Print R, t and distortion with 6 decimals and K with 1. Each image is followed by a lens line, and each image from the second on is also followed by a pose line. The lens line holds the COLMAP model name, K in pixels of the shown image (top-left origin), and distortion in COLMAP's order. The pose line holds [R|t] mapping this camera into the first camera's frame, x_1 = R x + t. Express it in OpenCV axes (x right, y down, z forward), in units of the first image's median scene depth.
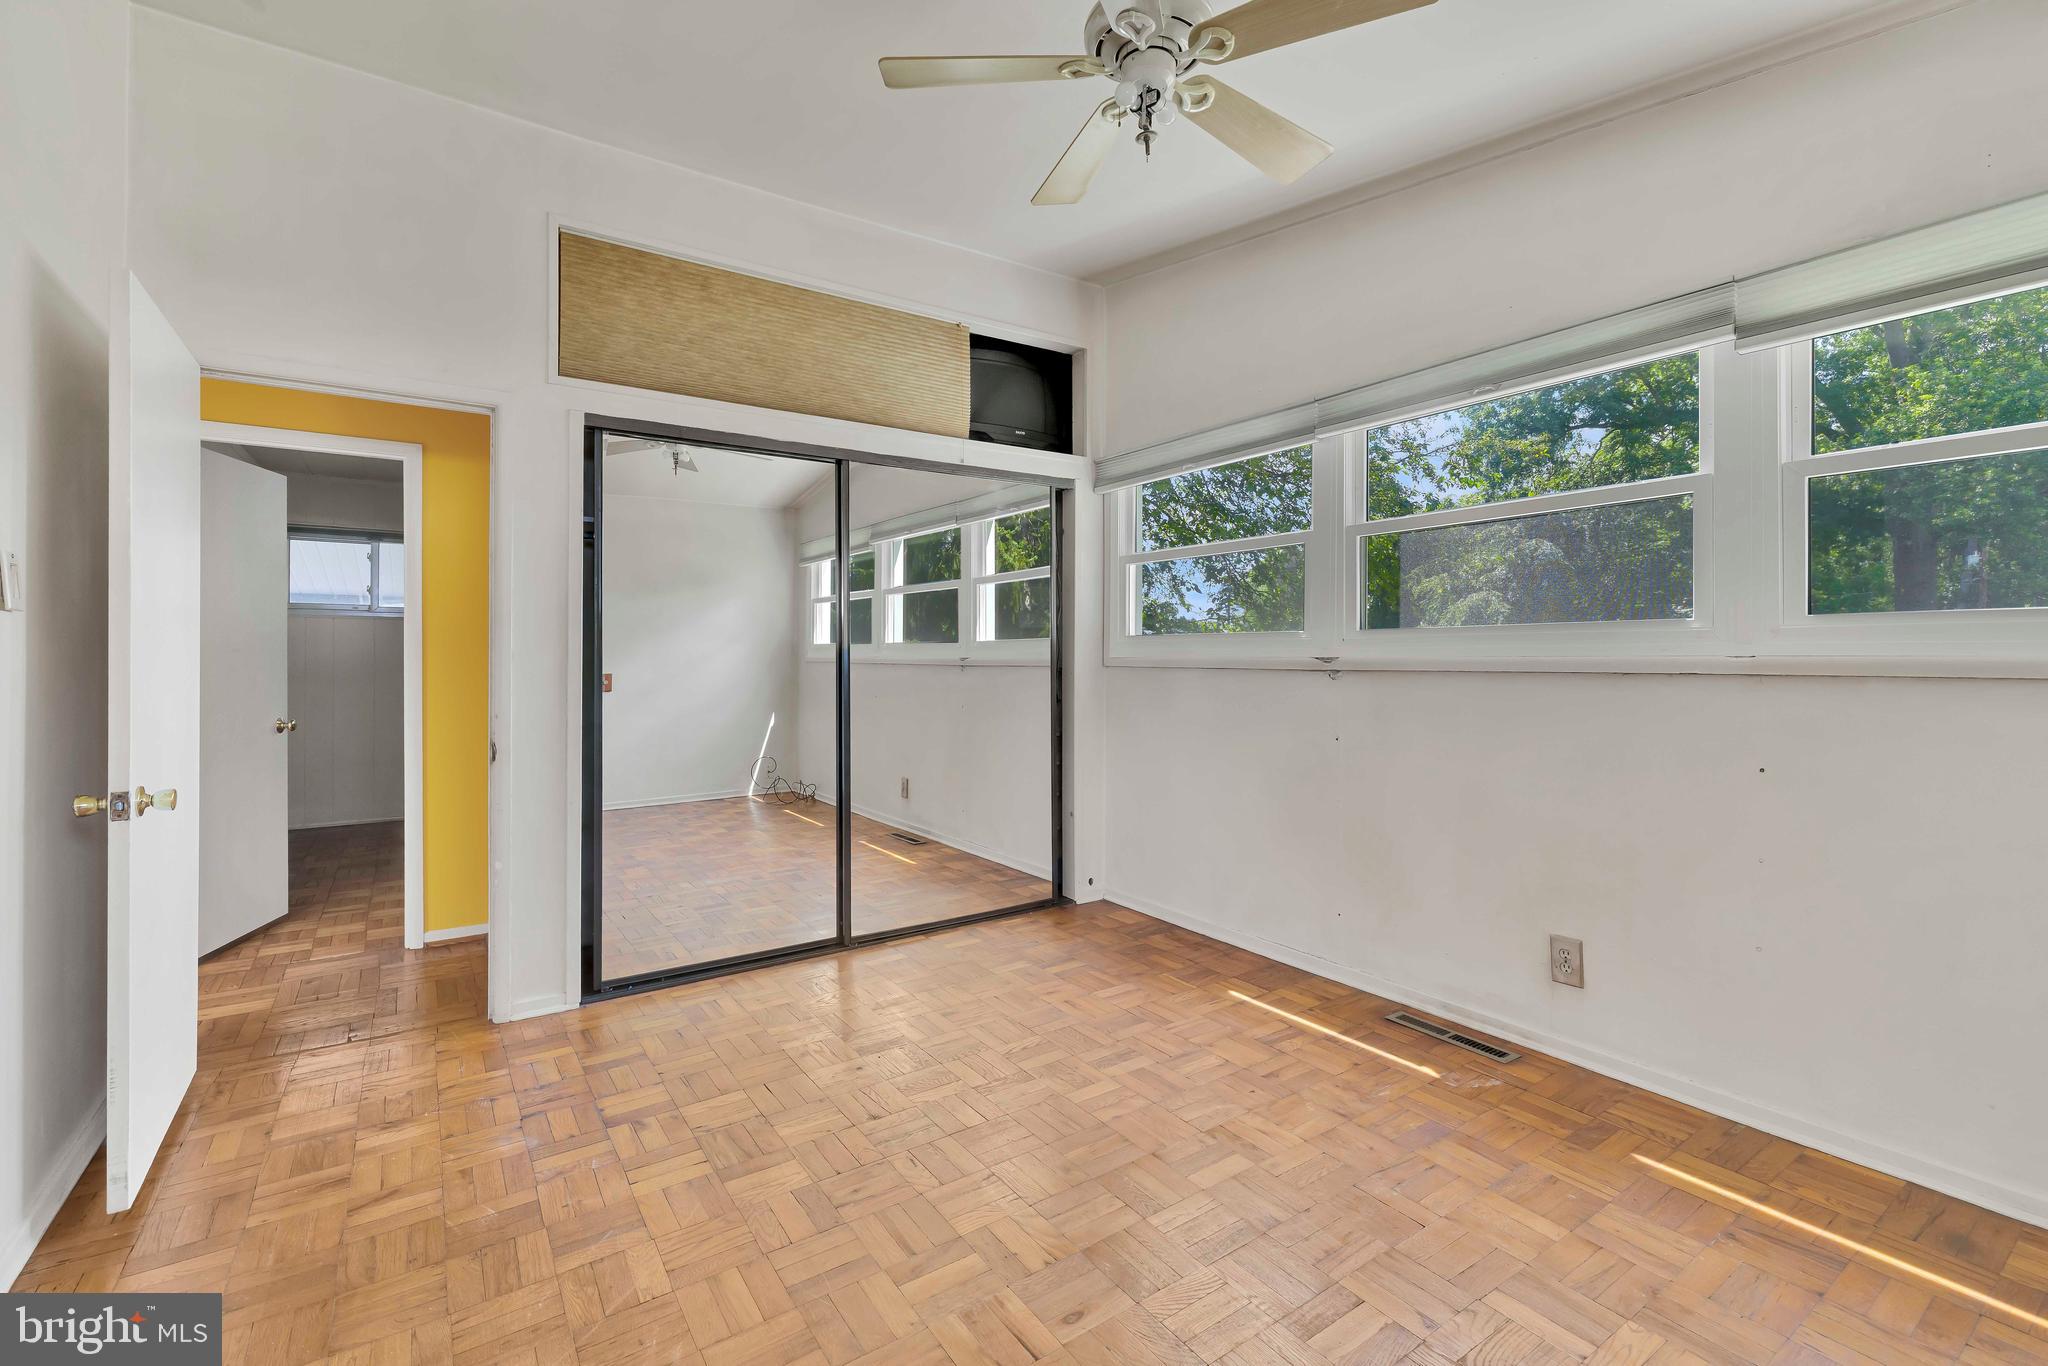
lens RADIAL K [[888.7, 0, 1021.0], [0, 888.7, 669.7], [0, 0, 1]] dist [0.005315, 0.000460]
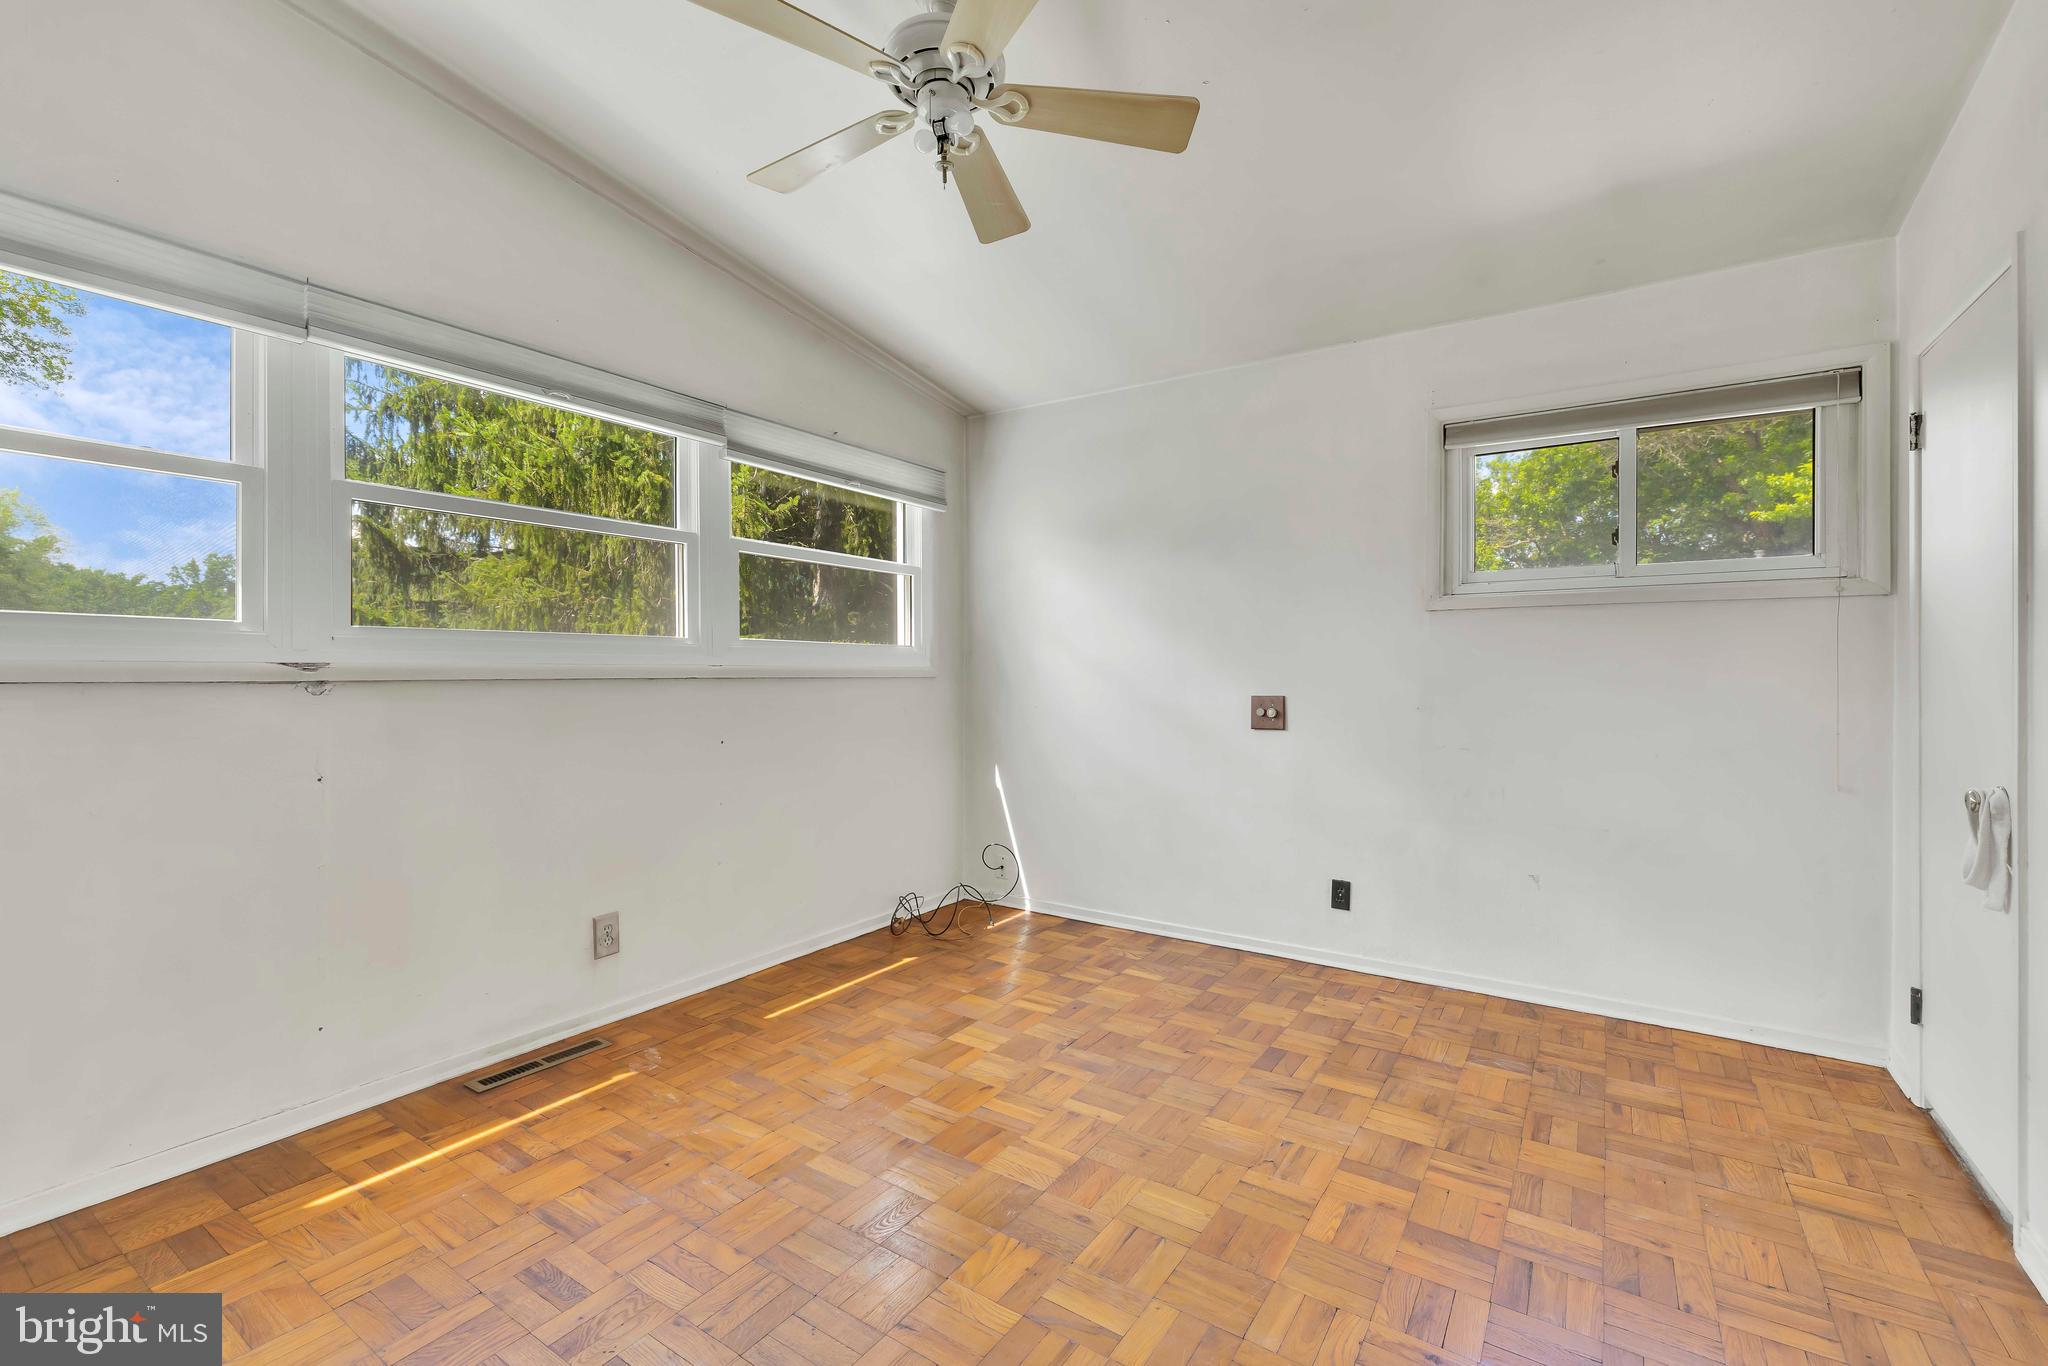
lens RADIAL K [[888.7, 0, 1020.6], [0, 888.7, 672.9], [0, 0, 1]] dist [0.005315, 0.000460]
pose [[-0.366723, -0.008413, 0.930292, -0.621655], [0.005882, 0.999918, 0.011361, -0.013368], [-0.930312, 0.009639, -0.366643, 0.920182]]
